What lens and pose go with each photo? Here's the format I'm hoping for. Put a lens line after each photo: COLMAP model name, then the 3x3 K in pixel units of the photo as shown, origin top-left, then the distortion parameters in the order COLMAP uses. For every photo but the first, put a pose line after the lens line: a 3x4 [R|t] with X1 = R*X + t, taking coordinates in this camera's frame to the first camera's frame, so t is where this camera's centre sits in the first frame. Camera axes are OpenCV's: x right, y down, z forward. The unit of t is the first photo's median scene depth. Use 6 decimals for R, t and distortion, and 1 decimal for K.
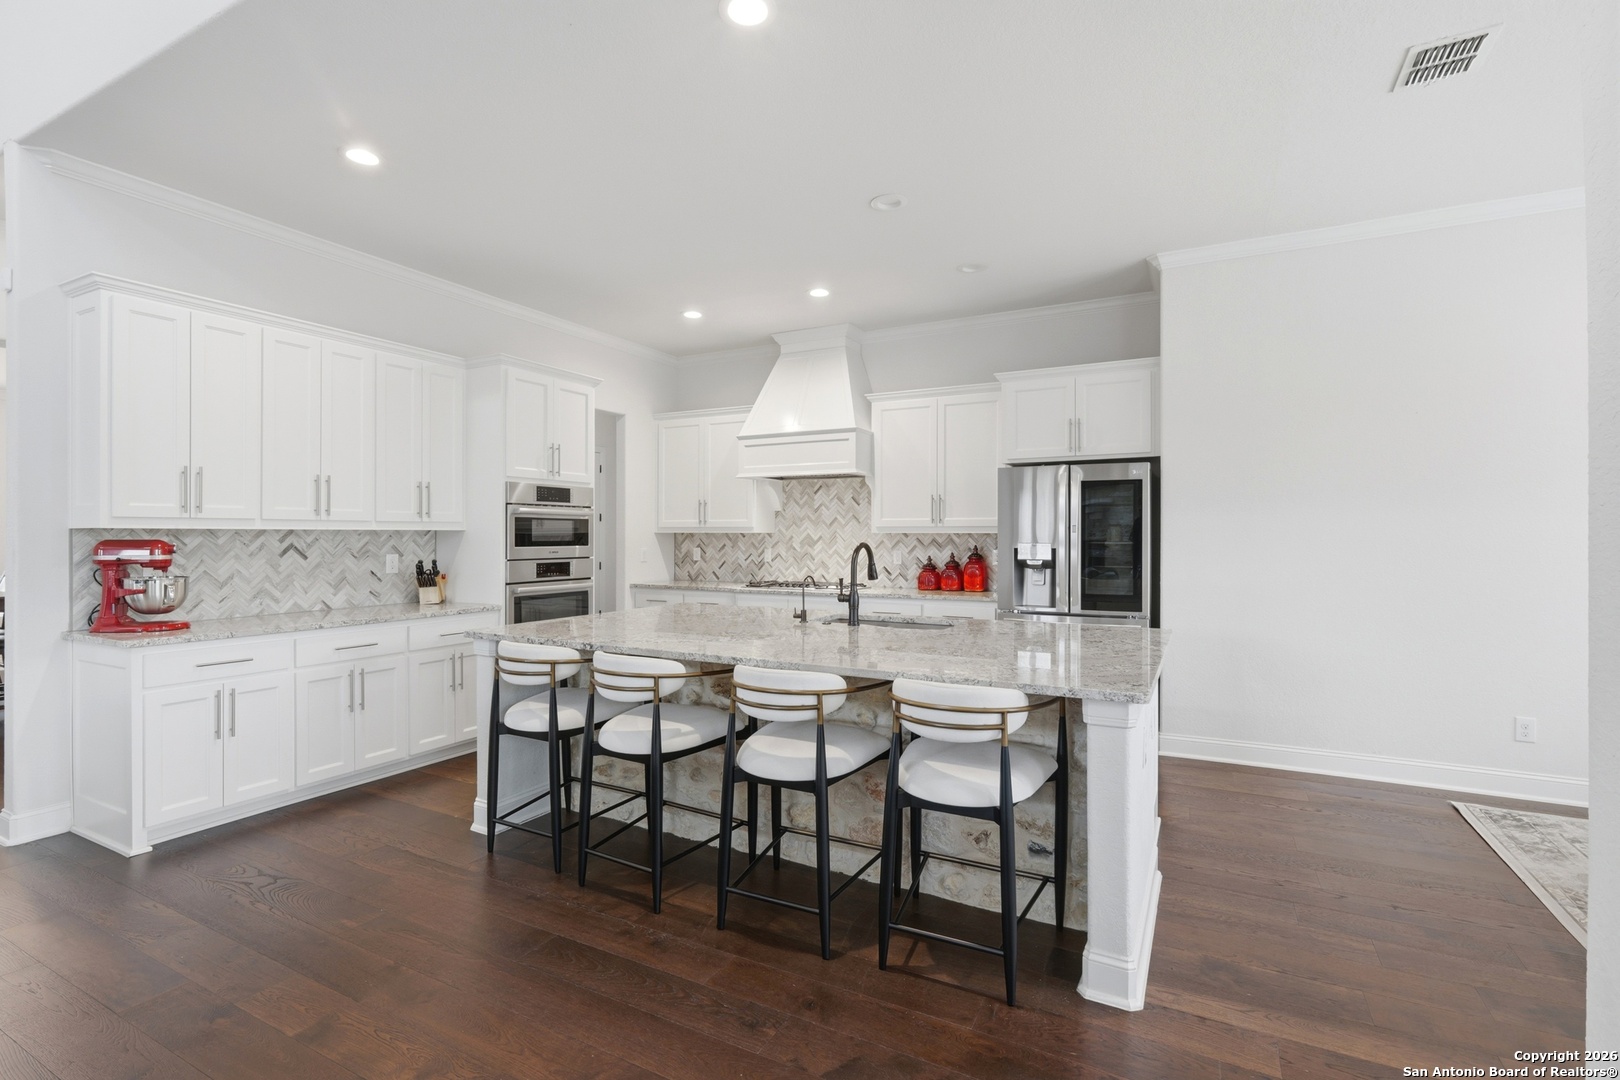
lens RADIAL K [[765.9, 0, 805.4], [0, 765.9, 539.0], [0, 0, 1]] dist [0.001905, 0.000236]
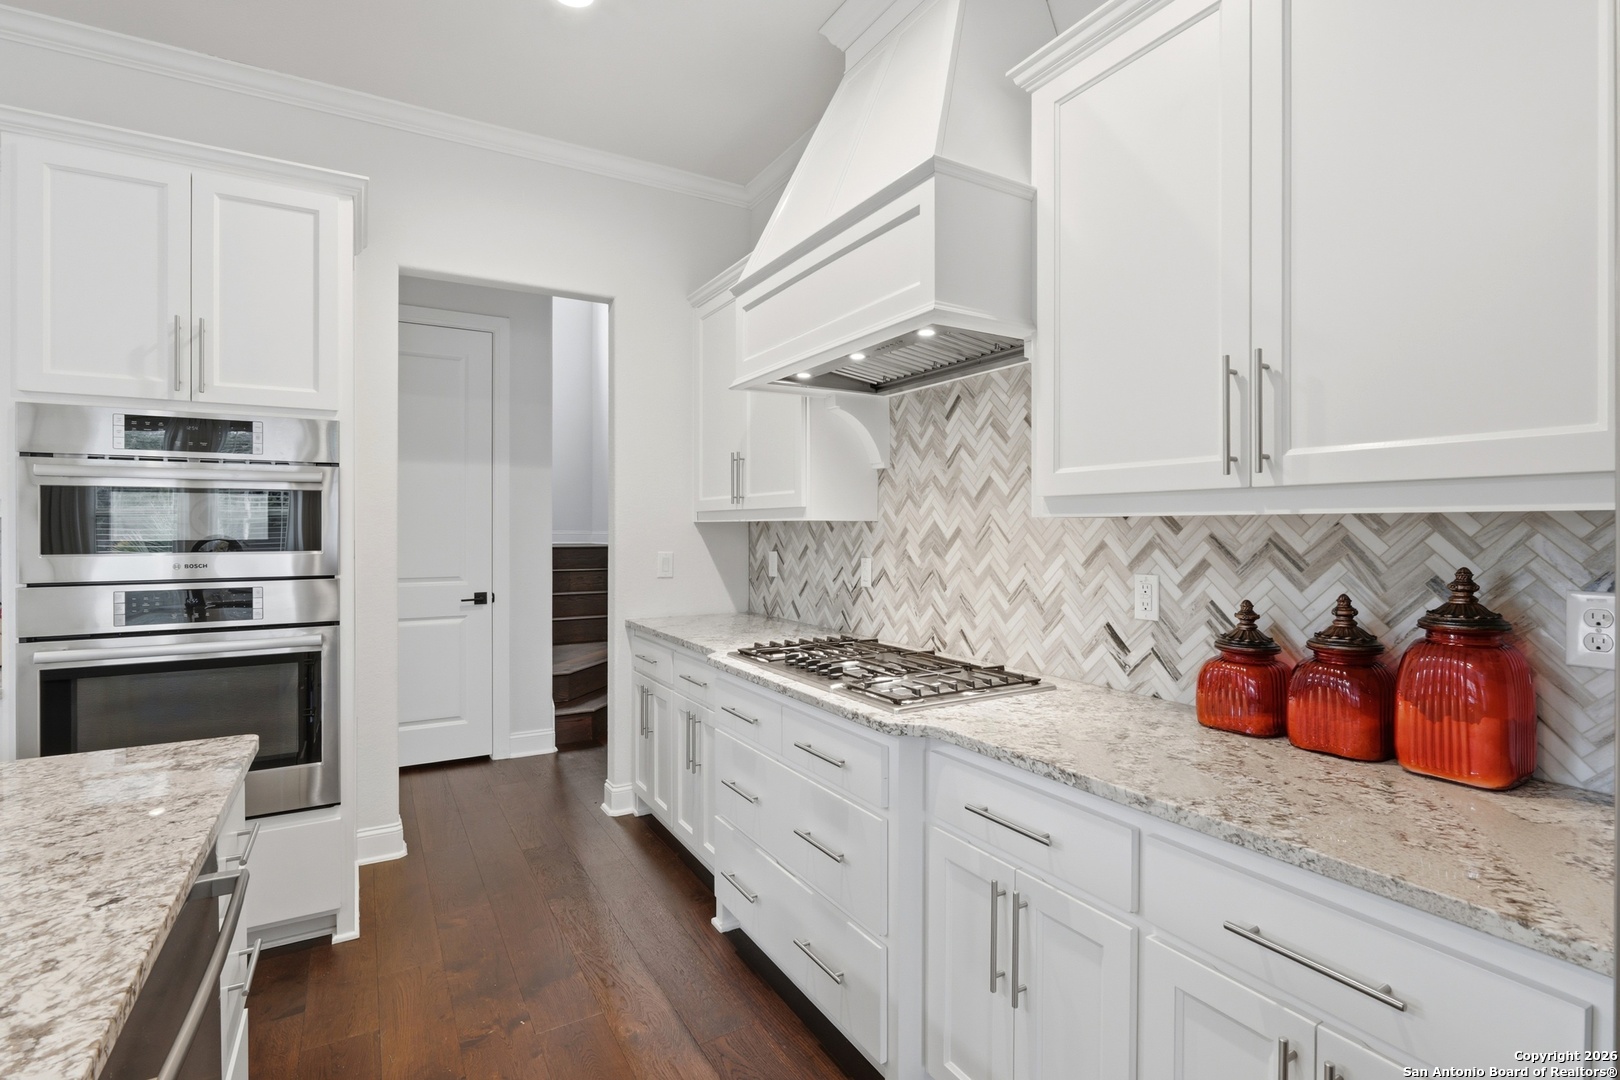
lens RADIAL K [[765.9, 0, 810.5], [0, 765.9, 535.9], [0, 0, 1]] dist [0.001905, 0.000236]
pose [[0.847121, 0.003422, -0.531389, 0.162472], [-0.000374, 0.999983, 0.005845, -0.002103], [0.531400, -0.004752, 0.847108, 0.642833]]
